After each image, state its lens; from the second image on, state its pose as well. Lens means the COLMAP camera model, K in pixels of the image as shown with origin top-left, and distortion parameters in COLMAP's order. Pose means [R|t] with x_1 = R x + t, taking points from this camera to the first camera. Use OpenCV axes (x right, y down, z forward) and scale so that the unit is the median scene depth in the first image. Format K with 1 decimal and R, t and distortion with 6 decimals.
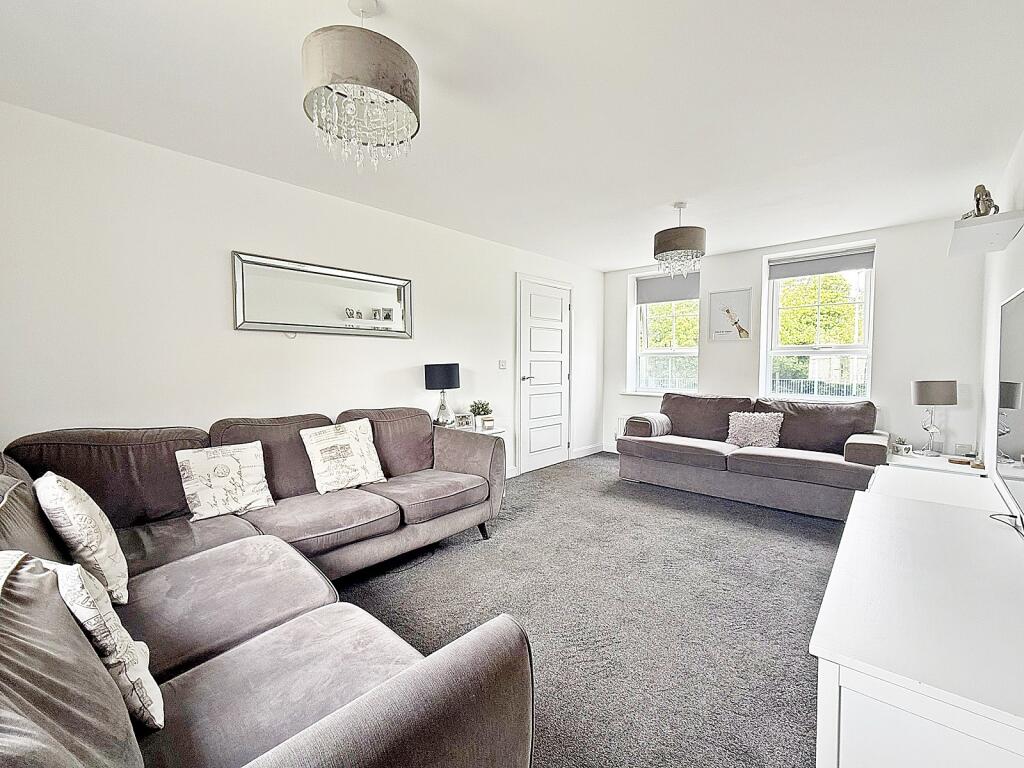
lens RADIAL K [[424.8, 0, 512.0], [0, 424.8, 384.0], [0, 0, 1]] dist [0.002549, 0.001091]
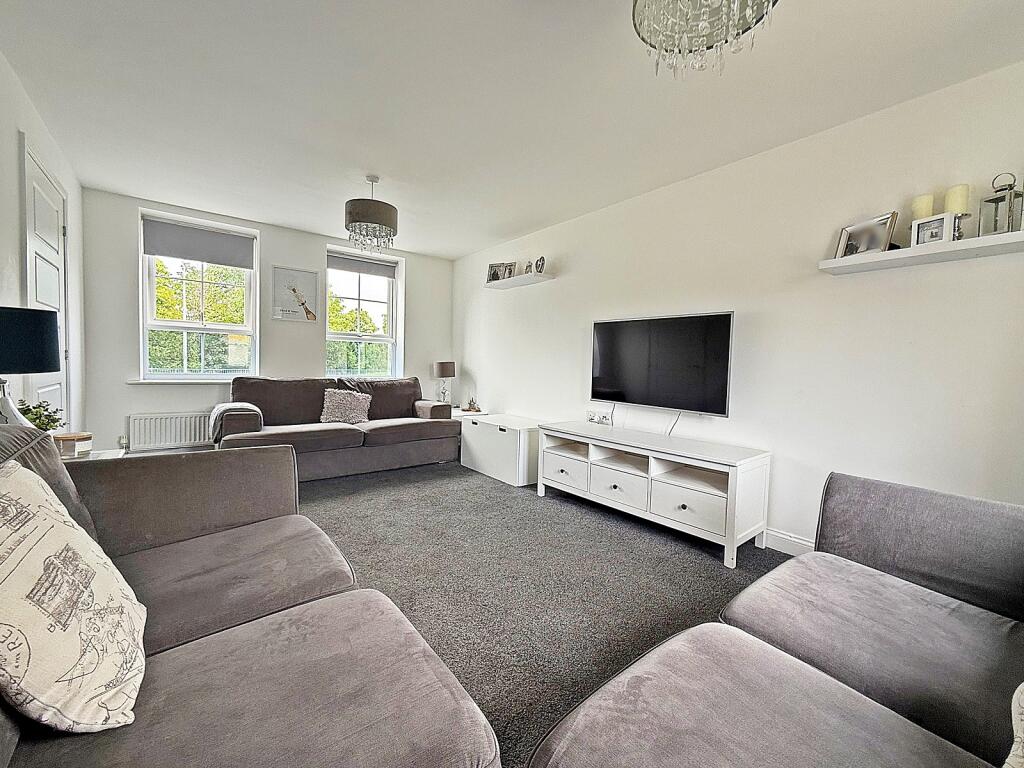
lens RADIAL K [[424.8, 0, 512.0], [0, 424.8, 384.0], [0, 0, 1]] dist [0.002549, 0.001091]
pose [[0.173194, -0.042806, 0.983957, -0.478042], [0.020060, 0.999001, 0.039929, 0.014929], [-0.984683, 0.012823, 0.173880, 0.473170]]
